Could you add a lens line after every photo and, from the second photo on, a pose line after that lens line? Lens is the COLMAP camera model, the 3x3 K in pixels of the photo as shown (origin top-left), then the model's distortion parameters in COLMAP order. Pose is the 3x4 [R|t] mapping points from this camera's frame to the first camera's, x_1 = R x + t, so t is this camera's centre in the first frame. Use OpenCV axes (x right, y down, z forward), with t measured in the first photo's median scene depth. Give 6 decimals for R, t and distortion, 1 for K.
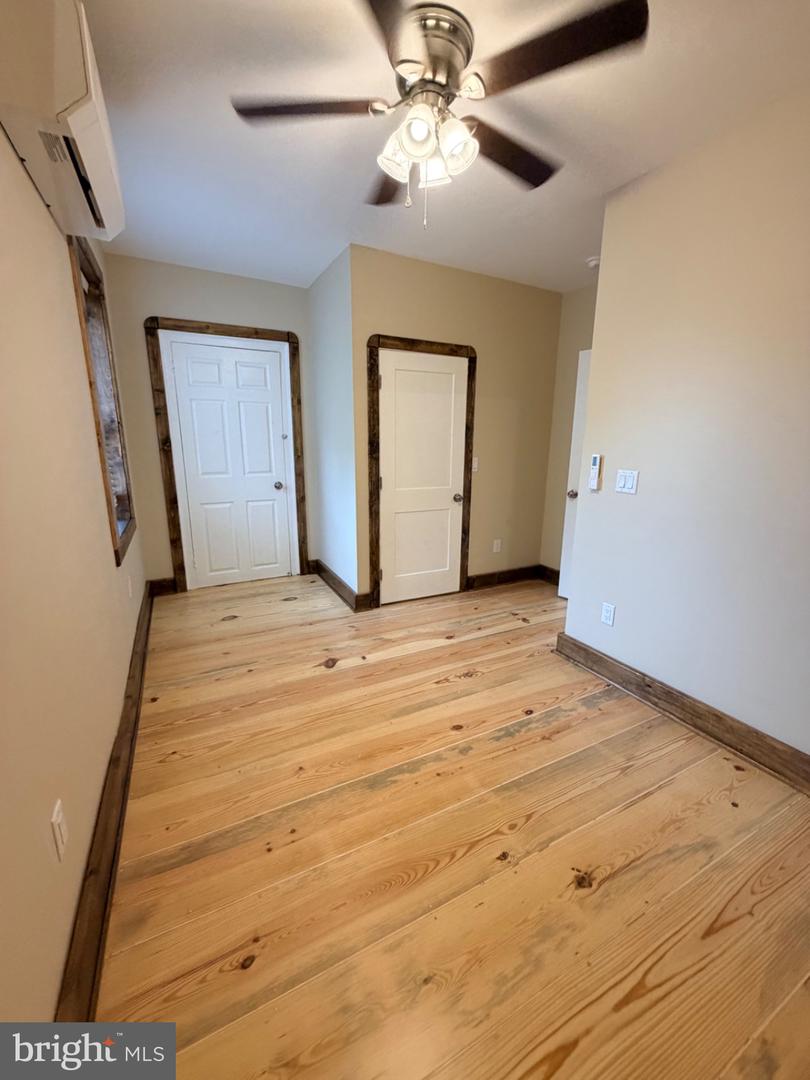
lens RADIAL K [[433.3, 0, 404.2], [0, 433.3, 540.2], [0, 0, 1]] dist [-0.001434, 0.001056]
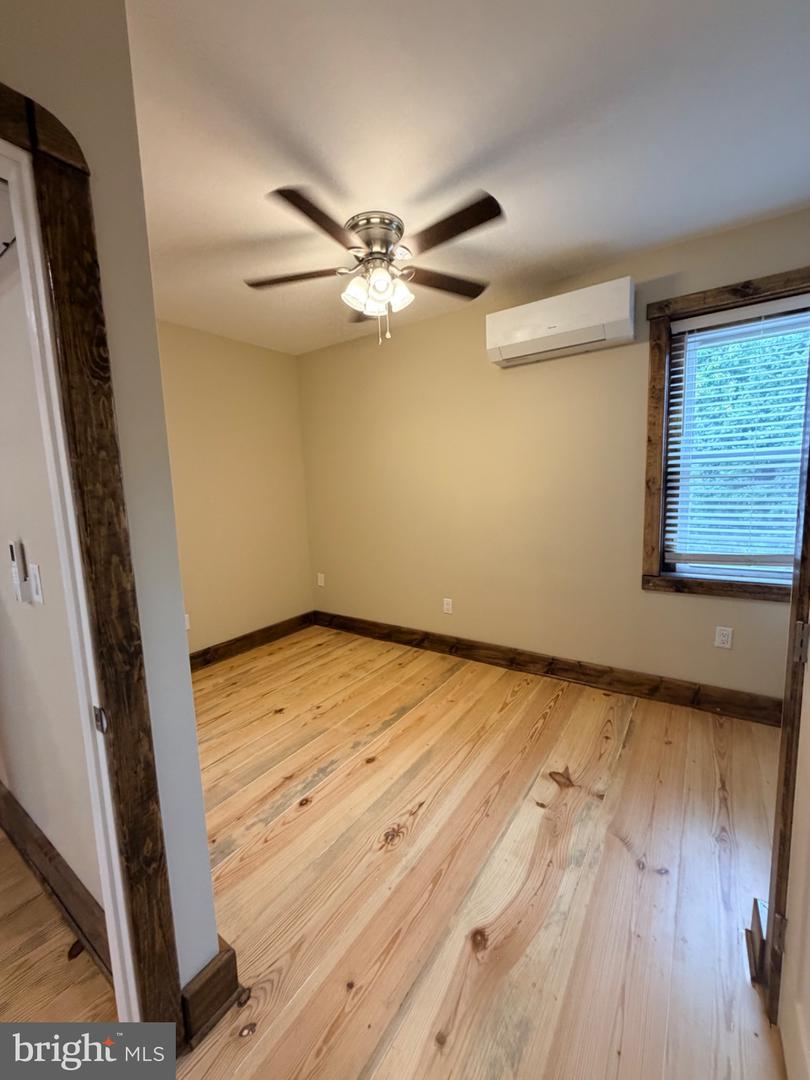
lens RADIAL K [[433.3, 0, 405.3], [0, 433.3, 533.6], [0, 0, 1]] dist [-0.001434, 0.001056]
pose [[-0.880193, 0.077115, -0.468310, 0.508101], [-0.082193, 0.947037, 0.310427, -0.436949], [0.467445, 0.311728, -0.827237, 1.762451]]
